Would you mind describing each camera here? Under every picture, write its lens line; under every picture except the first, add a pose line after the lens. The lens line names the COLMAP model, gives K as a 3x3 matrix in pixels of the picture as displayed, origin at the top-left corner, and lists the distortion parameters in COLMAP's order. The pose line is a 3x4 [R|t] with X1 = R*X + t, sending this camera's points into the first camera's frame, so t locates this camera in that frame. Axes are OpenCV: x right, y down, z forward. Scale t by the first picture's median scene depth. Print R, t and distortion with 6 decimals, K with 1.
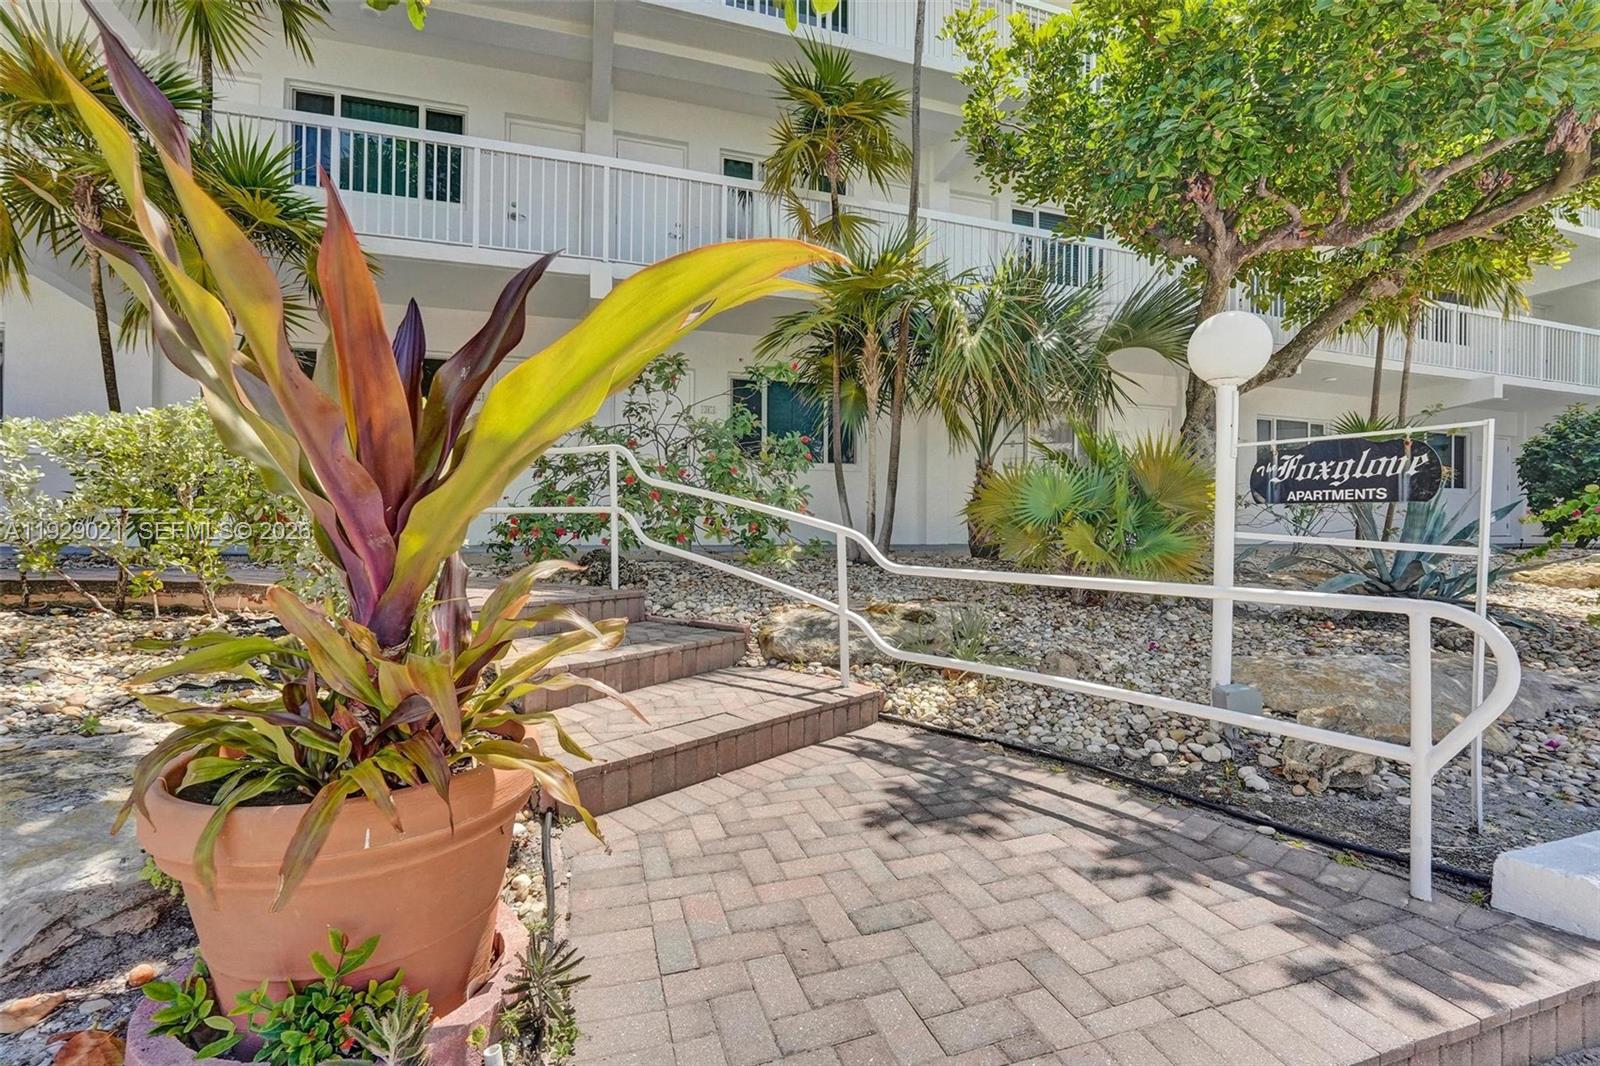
lens RADIAL K [[684.1, 0, 792.7], [0, 684.1, 527.6], [0, 0, 1]] dist [-0.030572, 0.000633]
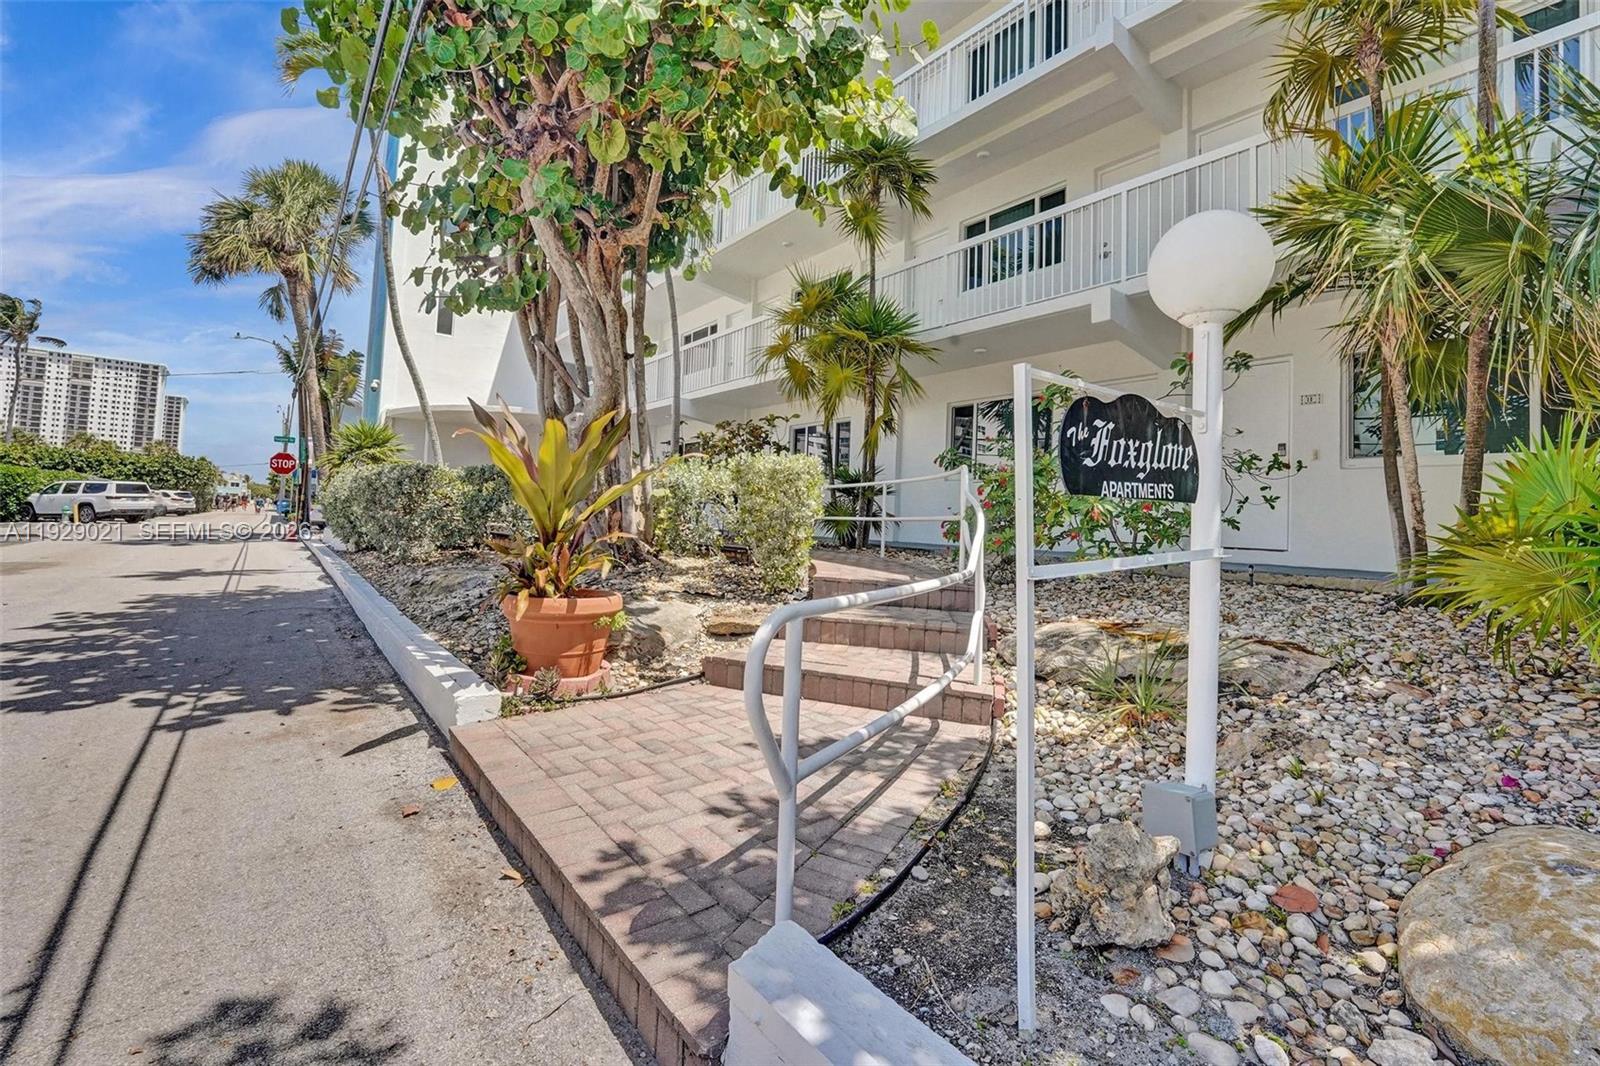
lens RADIAL K [[684.1, 0, 792.7], [0, 684.1, 527.6], [0, 0, 1]] dist [-0.030572, 0.000633]
pose [[0.344231, 0.010937, -0.938821, 1.200156], [-0.035889, 0.999355, -0.001516, -0.002999], [0.938199, 0.034215, 0.344402, 0.439937]]
